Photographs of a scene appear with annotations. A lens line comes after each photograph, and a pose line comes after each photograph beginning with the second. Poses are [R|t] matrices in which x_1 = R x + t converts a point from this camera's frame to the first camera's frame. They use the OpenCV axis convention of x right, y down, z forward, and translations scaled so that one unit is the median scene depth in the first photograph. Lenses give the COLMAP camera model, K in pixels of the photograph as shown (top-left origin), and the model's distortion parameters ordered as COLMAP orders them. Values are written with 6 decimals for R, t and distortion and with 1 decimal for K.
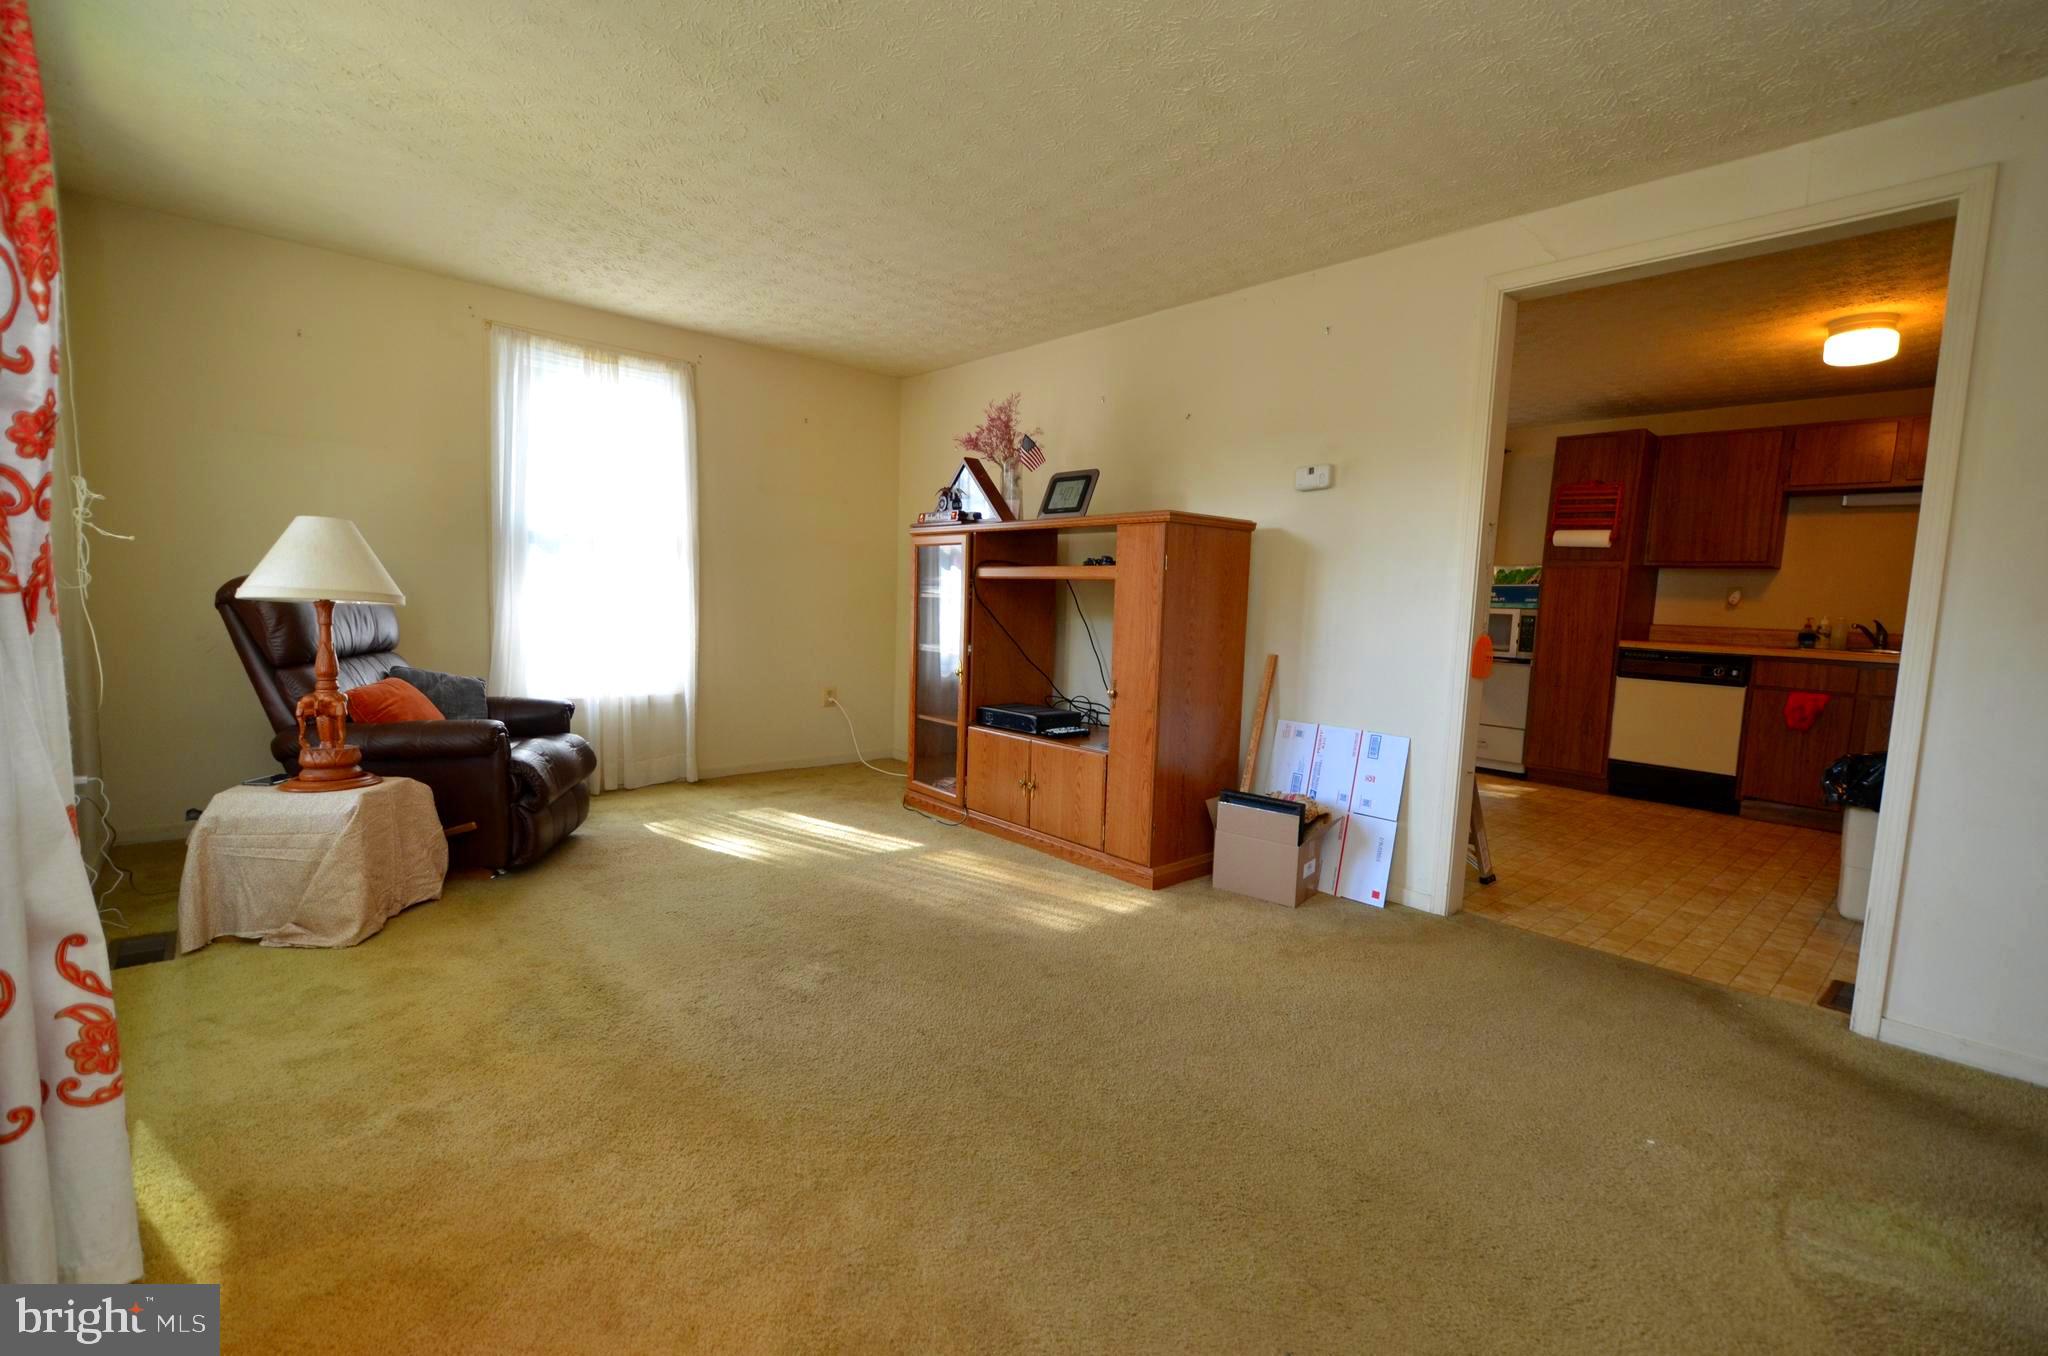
lens RADIAL K [[888.4, 0, 1022.0], [0, 888.4, 685.8], [0, 0, 1]] dist [0.002607, -0.004417]
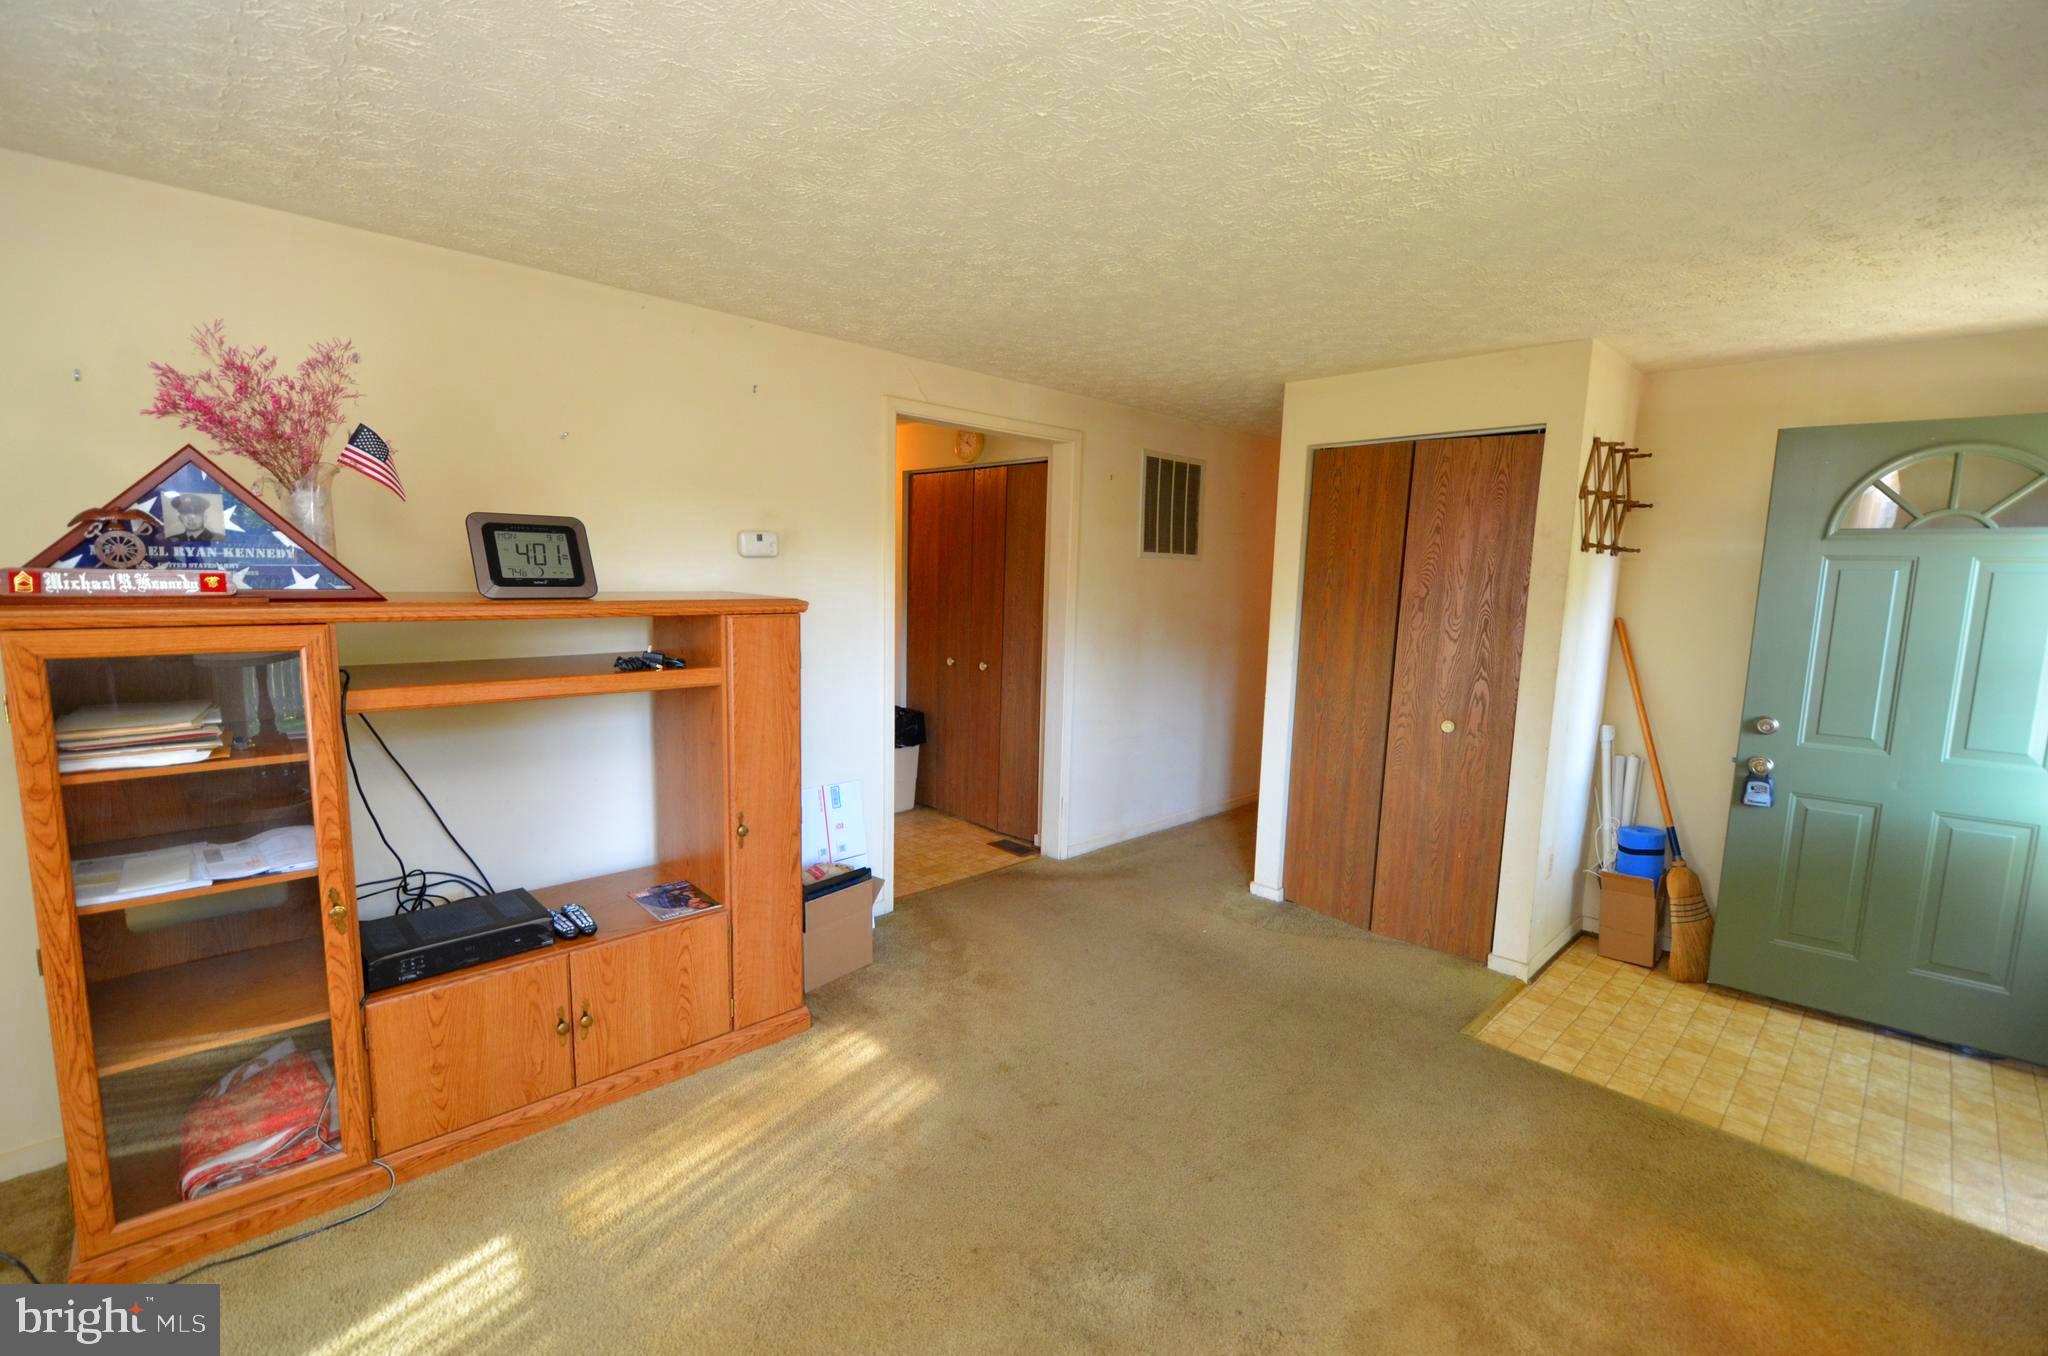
lens RADIAL K [[888.4, 0, 1022.0], [0, 888.4, 685.8], [0, 0, 1]] dist [0.002607, -0.004417]
pose [[-0.025815, -0.169433, 0.985204, -0.795903], [0.077842, 0.982199, 0.170956, -0.281724], [-0.996631, 0.081103, -0.012167, 0.926106]]
